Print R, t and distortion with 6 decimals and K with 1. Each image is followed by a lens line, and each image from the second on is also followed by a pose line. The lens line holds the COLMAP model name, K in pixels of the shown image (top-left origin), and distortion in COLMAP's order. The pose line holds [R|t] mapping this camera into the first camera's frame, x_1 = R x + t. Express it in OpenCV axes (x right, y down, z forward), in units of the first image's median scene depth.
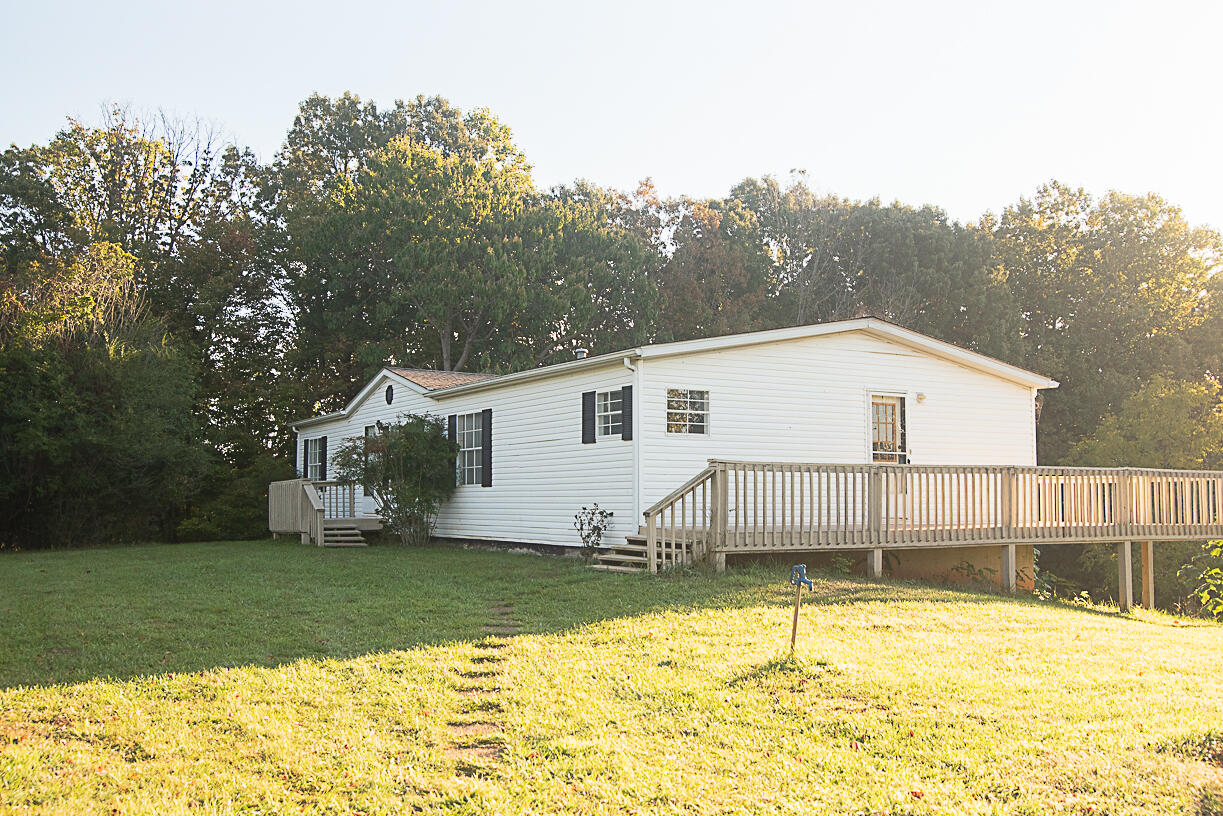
lens RADIAL K [[1173.7, 0, 609.1], [0, 1173.7, 395.0], [0, 0, 1]] dist [0.013111, 0.011261]
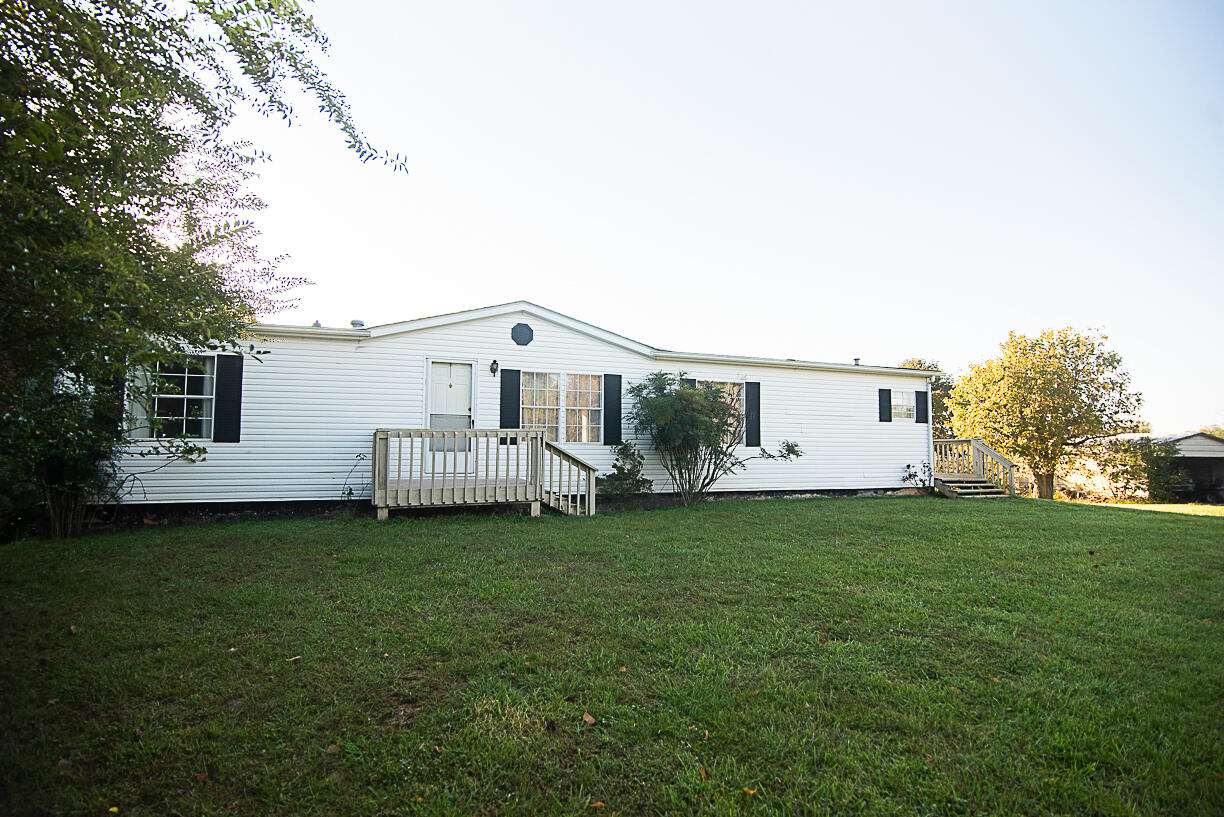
lens RADIAL K [[613.3, 0, 610.5], [0, 613.3, 406.6], [0, 0, 1]] dist [-0.017466, 0.000065]
pose [[0.163088, 0.073137, 0.983897, -0.332038], [-0.094784, 0.993797, -0.058162, 0.039064], [-0.982048, -0.083773, 0.169008, 0.463137]]
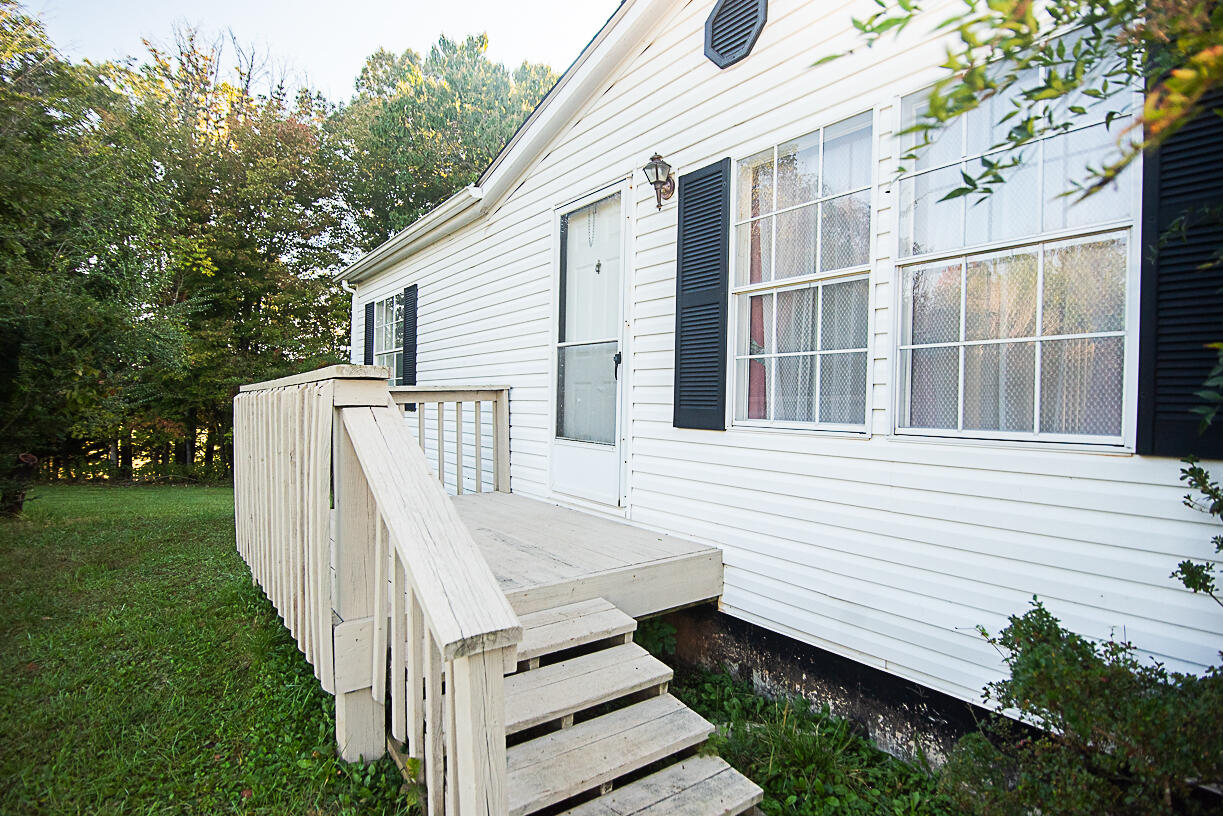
lens RADIAL K [[624.3, 0, 611.5], [0, 624.3, 408.0], [0, 0, 1]] dist [-0.020567, -0.000191]
pose [[0.993266, 0.020107, 0.114096, -0.121110], [-0.031350, 0.994729, 0.097626, 0.034743], [-0.111532, -0.100546, 0.988661, 0.472475]]
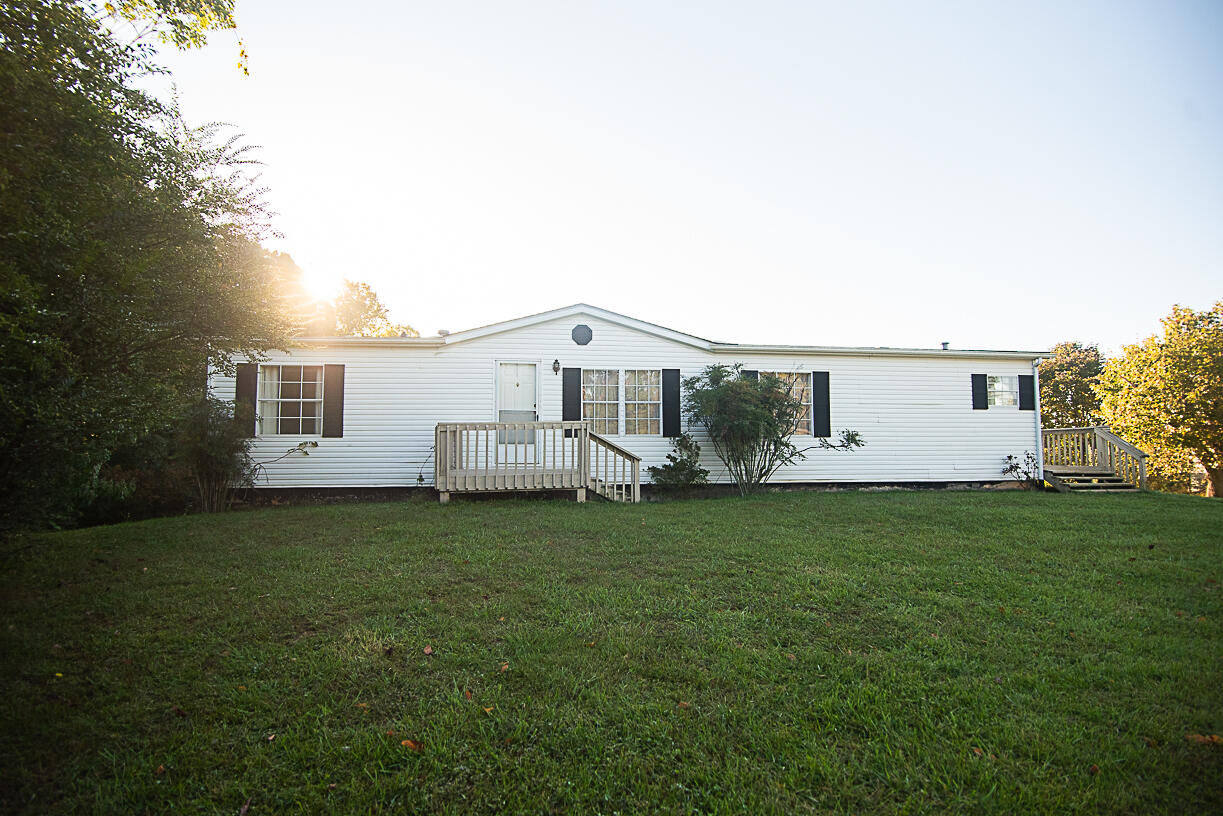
lens RADIAL K [[597.1, 0, 611.5], [0, 597.1, 408.0], [0, 0, 1]] dist [-0.018636, -0.000149]
pose [[0.391199, 0.066288, 0.917915, -0.327386], [-0.081513, 0.995978, -0.037186, 0.039301], [-0.916689, -0.060275, 0.395030, 0.427140]]
